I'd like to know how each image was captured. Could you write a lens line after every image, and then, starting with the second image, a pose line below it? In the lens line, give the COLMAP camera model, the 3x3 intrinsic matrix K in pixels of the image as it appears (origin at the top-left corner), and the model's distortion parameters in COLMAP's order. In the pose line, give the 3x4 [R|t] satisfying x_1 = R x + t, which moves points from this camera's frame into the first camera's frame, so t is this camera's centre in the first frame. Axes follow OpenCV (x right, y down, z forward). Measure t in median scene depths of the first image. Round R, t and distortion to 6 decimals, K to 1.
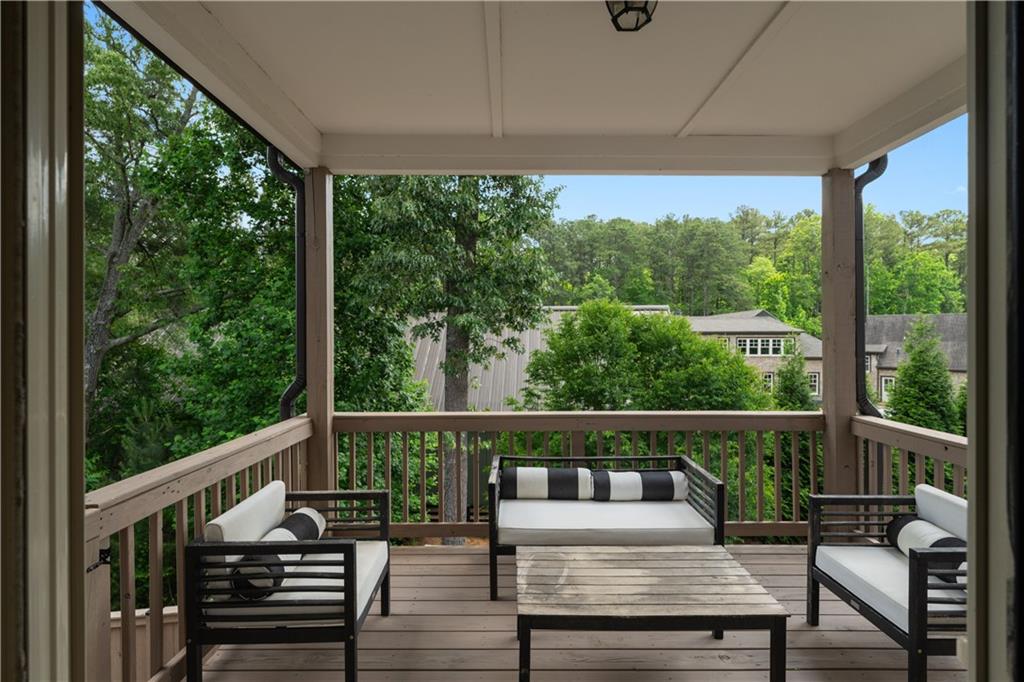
lens RADIAL K [[503.7, 0, 510.1], [0, 503.7, 340.7], [0, 0, 1]] dist [-0.003541, 0.002263]
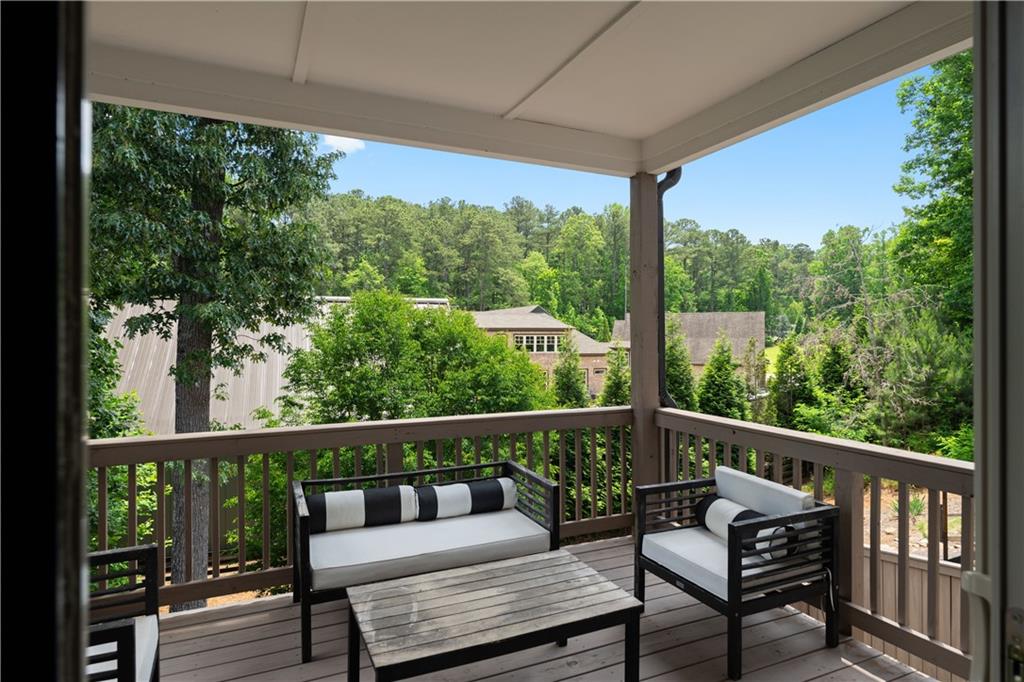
lens RADIAL K [[578.2, 0, 516.3], [0, 578.2, 338.5], [0, 0, 1]] dist [0.000603, -0.001923]
pose [[0.907707, -0.001837, 0.419601, -0.038869], [0.001315, 0.999998, 0.001531, 0.000154], [-0.419603, -0.000838, 0.907707, 0.008829]]
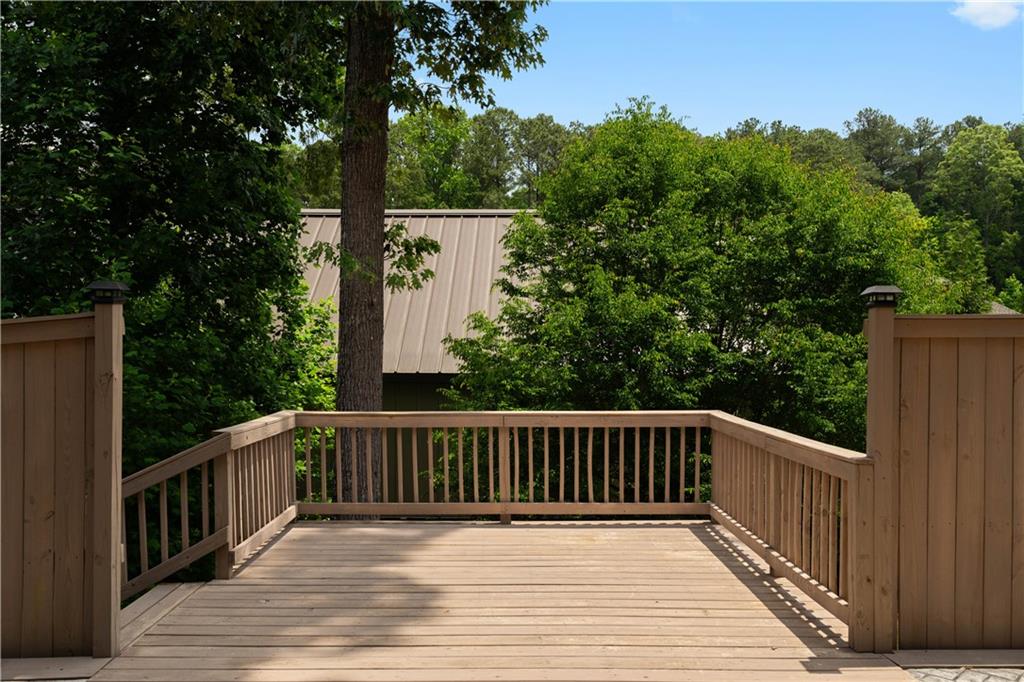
lens RADIAL K [[815.6, 0, 514.2], [0, 815.6, 350.8], [0, 0, 1]] dist [0.002262, -0.000263]
pose [[0.999567, 0.005096, 0.028984, 0.035714], [-0.005185, 0.999982, 0.003010, 0.348883], [-0.028968, -0.003159, 0.999575, 0.191989]]
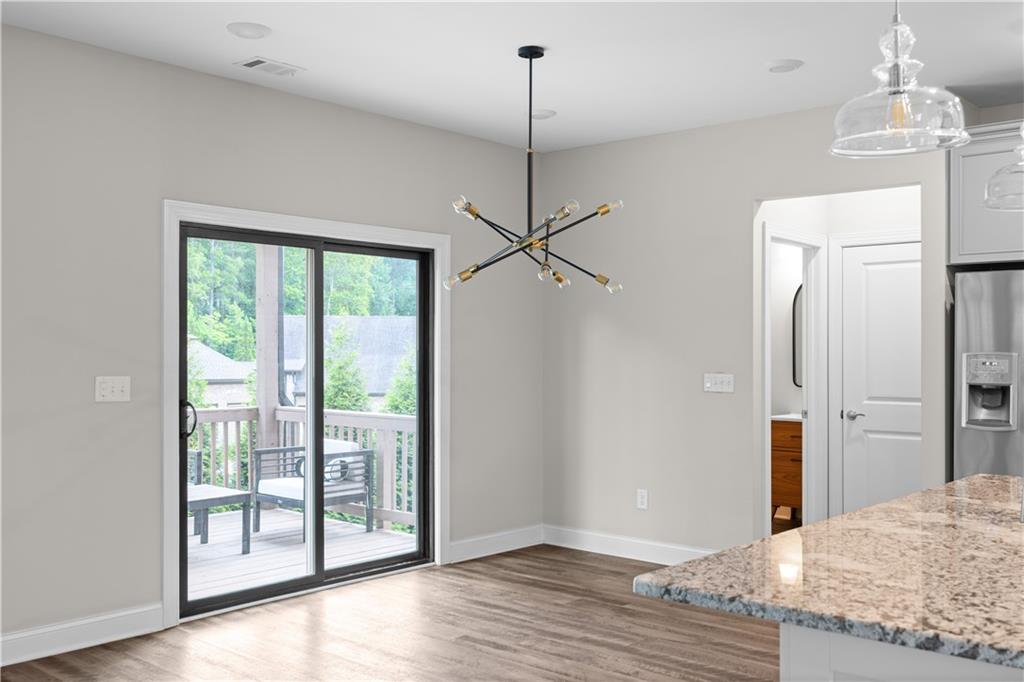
lens RADIAL K [[976.5, 0, 516.8], [0, 976.5, 337.1], [0, 0, 1]] dist [0.002680, 0.000000]
pose [[0.656374, 0.013668, 0.754312, -0.361061], [-0.000572, 0.999845, -0.017619, 0.003594], [-0.754435, 0.011133, 0.656280, -0.499073]]
